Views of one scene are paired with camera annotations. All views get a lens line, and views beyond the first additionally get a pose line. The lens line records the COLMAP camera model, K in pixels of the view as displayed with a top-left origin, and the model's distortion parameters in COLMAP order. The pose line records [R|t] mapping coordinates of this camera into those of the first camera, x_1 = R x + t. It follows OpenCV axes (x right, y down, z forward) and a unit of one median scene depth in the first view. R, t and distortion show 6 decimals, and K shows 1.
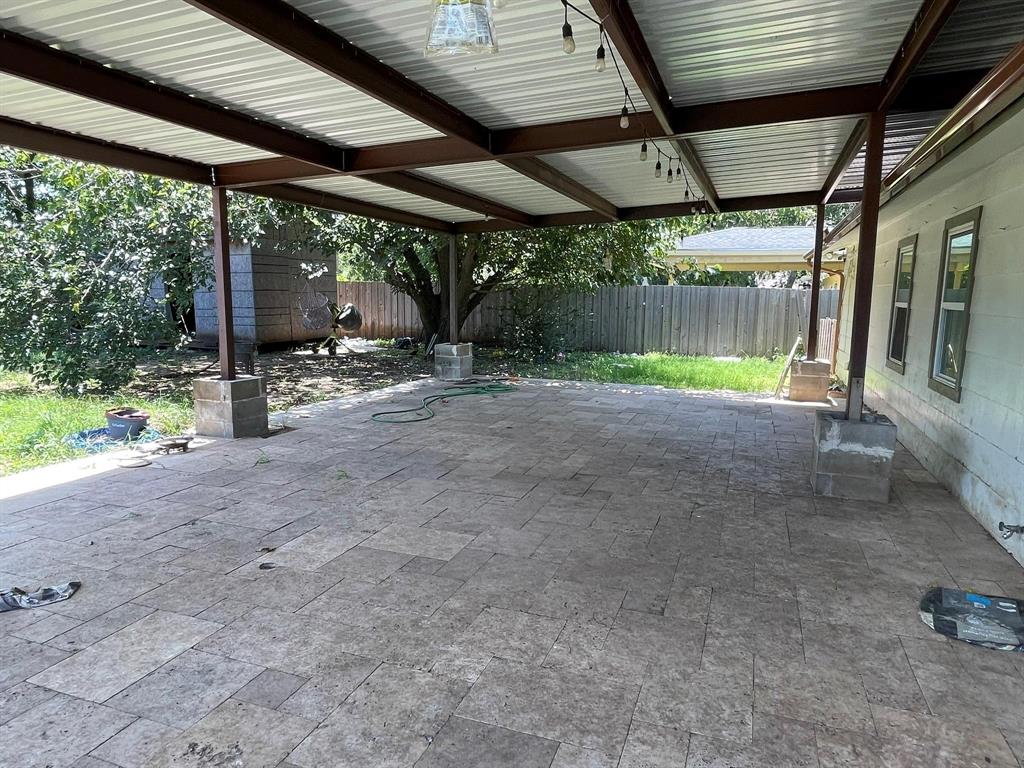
lens RADIAL K [[648.5, 0, 515.2], [0, 648.5, 388.4], [0, 0, 1]] dist [-0.014015, 0.003725]
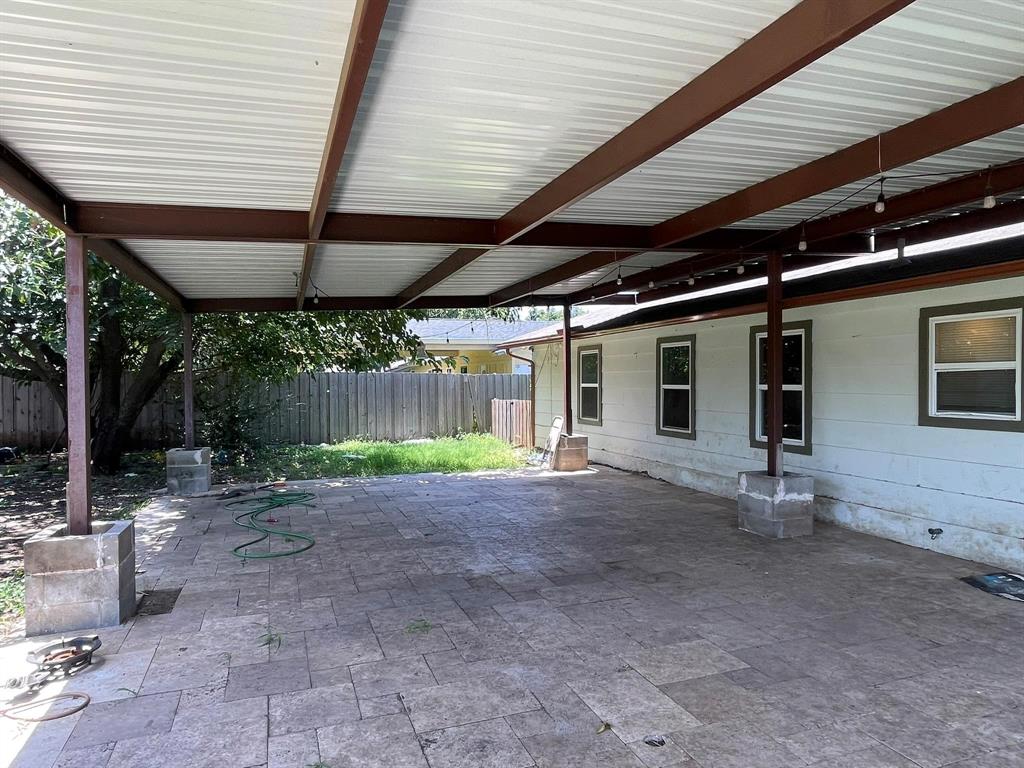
lens RADIAL K [[648.5, 0, 513.1], [0, 648.5, 380.8], [0, 0, 1]] dist [-0.014015, 0.003725]
pose [[0.761244, -0.020718, 0.648135, -0.751580], [0.110418, 0.989035, -0.098071, -0.074573], [-0.638996, 0.146222, 0.755184, 0.336165]]
